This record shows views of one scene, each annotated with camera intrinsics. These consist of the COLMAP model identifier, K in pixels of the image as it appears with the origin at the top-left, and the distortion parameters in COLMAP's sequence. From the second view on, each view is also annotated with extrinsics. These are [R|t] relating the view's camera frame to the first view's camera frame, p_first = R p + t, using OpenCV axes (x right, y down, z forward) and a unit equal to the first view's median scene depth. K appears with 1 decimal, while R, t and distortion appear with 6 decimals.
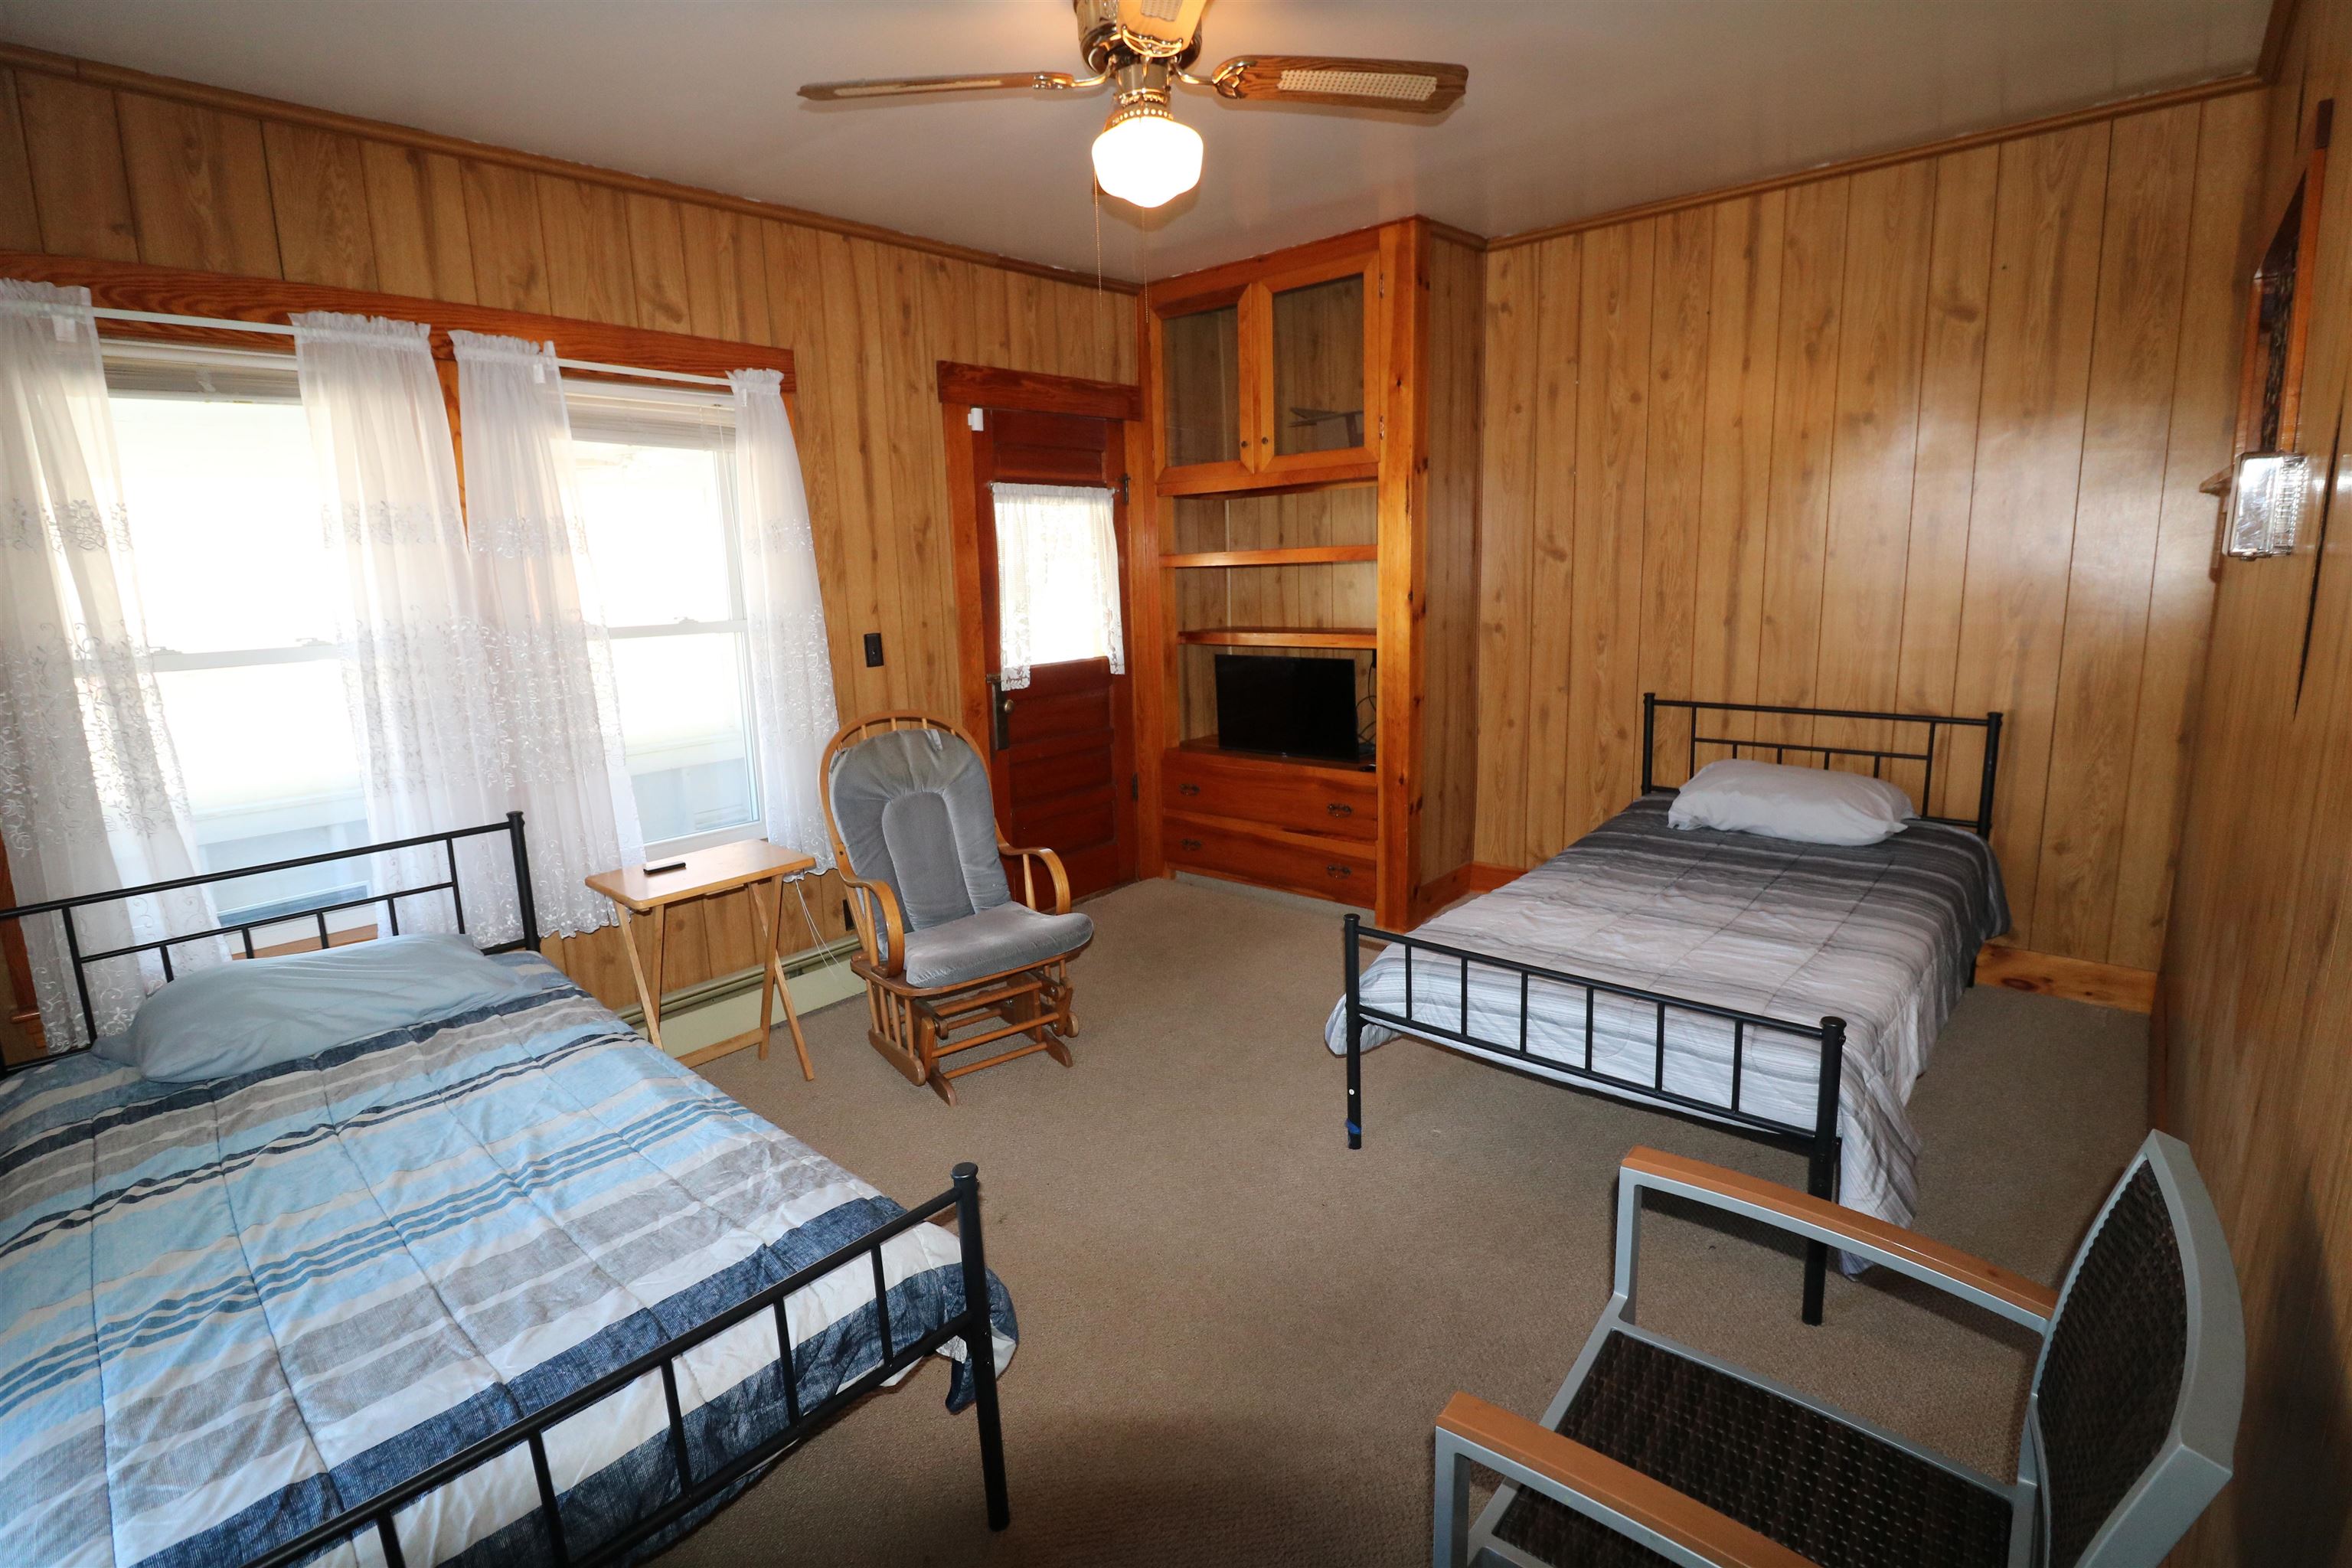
lens RADIAL K [[1092.0, 0, 1176.0], [0, 1092.0, 761.6], [0, 0, 1]] dist [-0.000078, -0.012182]
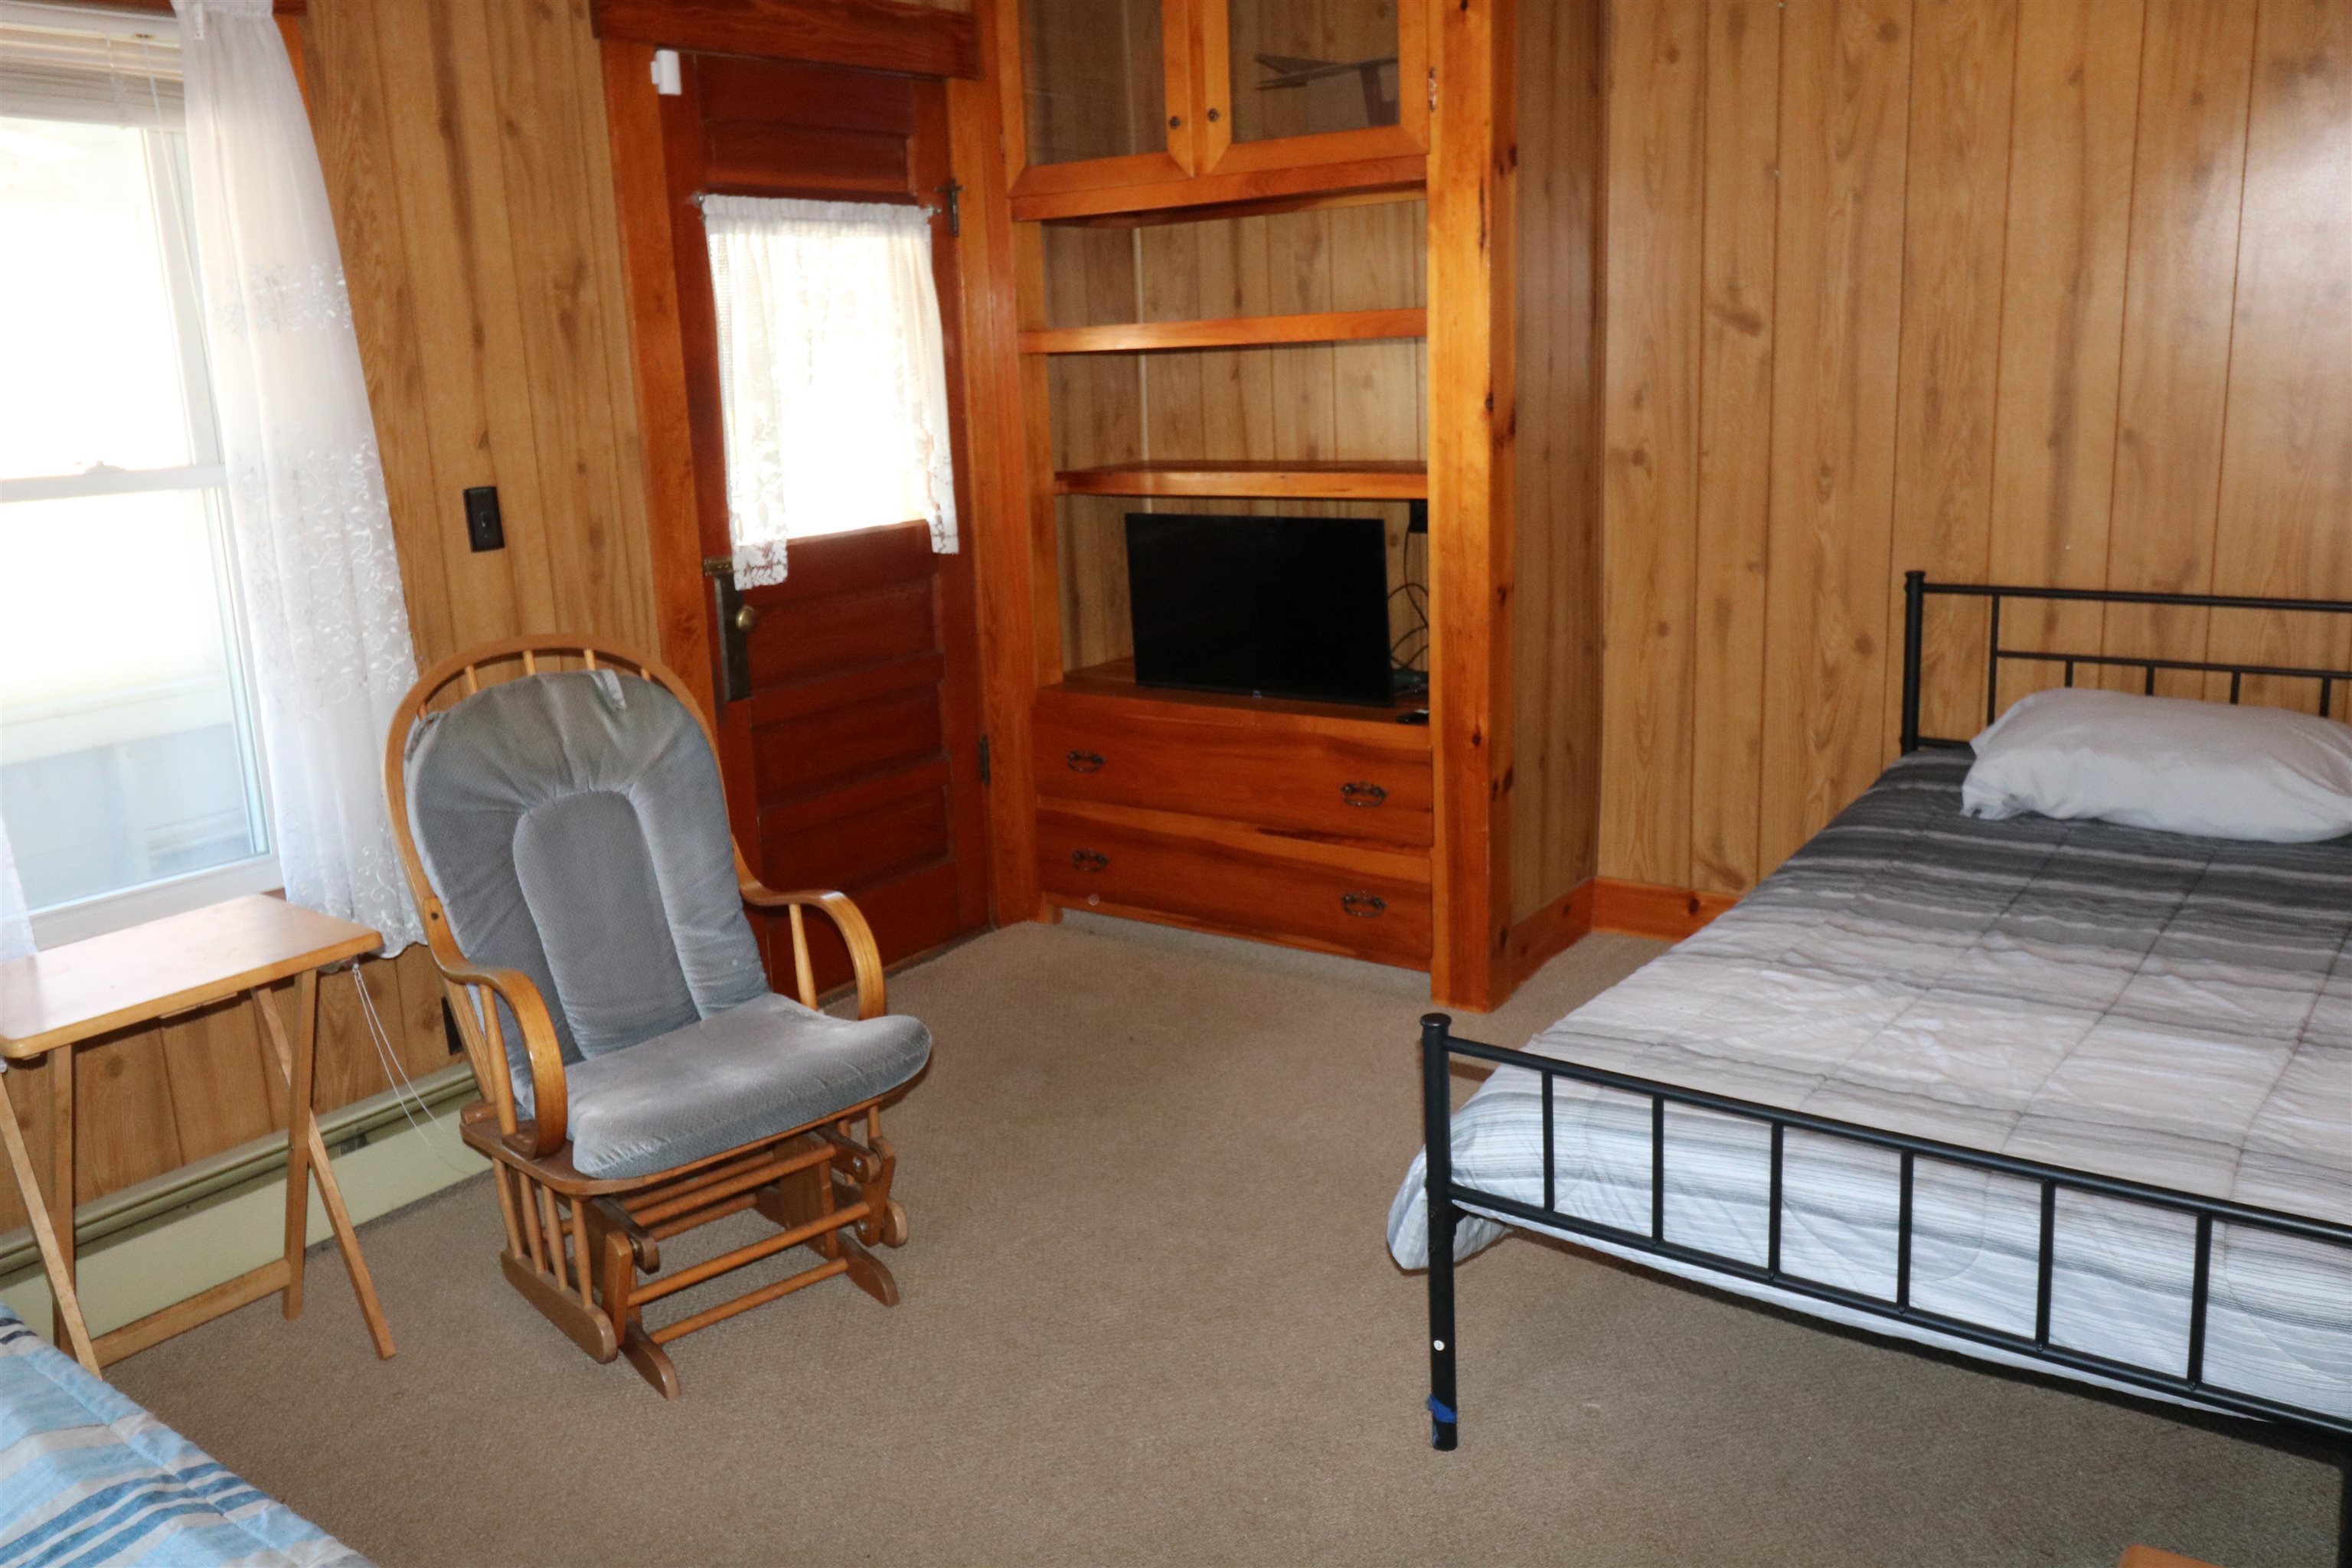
lens RADIAL K [[1858.9, 0, 1170.6], [0, 1858.9, 748.5], [0, 0, 1]] dist [0.010790, 0.001760]
pose [[0.996460, -0.027046, 0.079602, -0.023626], [0.024274, 0.999072, 0.035593, -0.016125], [-0.080491, -0.033535, 0.996191, 0.083666]]
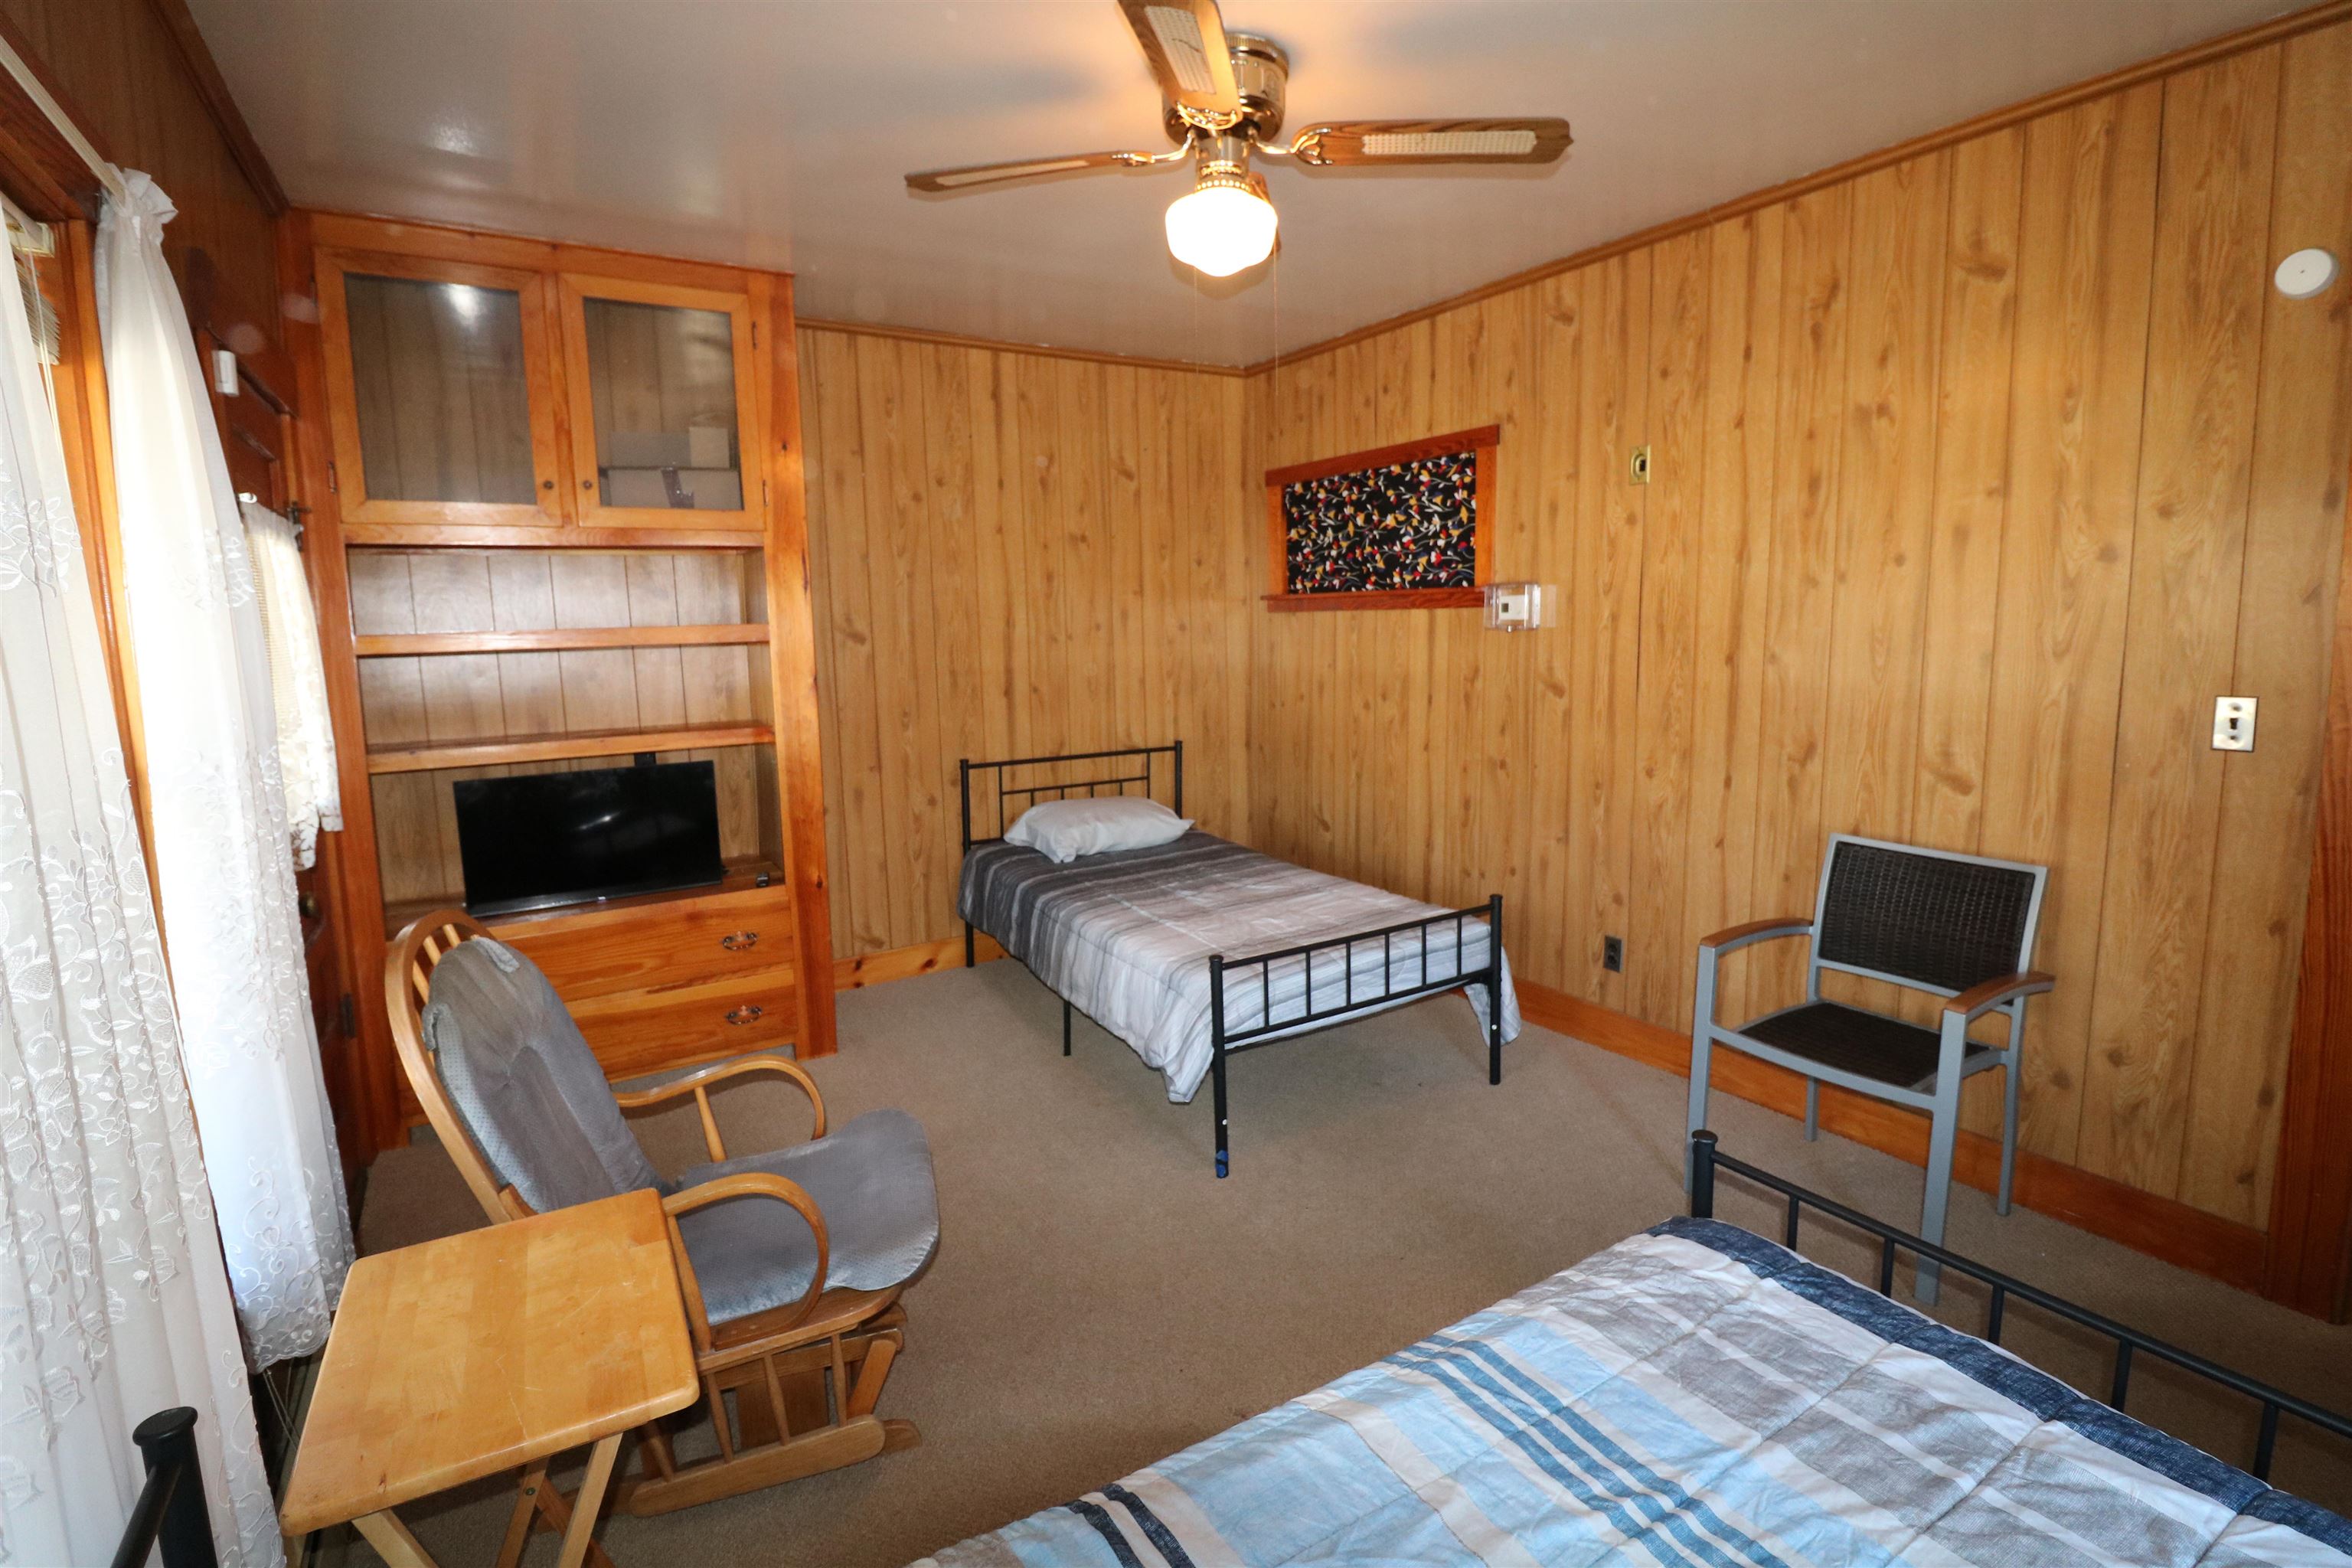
lens RADIAL K [[1092.0, 0, 1176.0], [0, 1092.0, 761.6], [0, 0, 1]] dist [-0.000078, -0.012182]
pose [[0.298226, -0.096114, 0.949644, -0.590413], [0.187005, 0.981519, 0.040613, -0.067854], [-0.935997, 0.165476, 0.310688, 0.463239]]
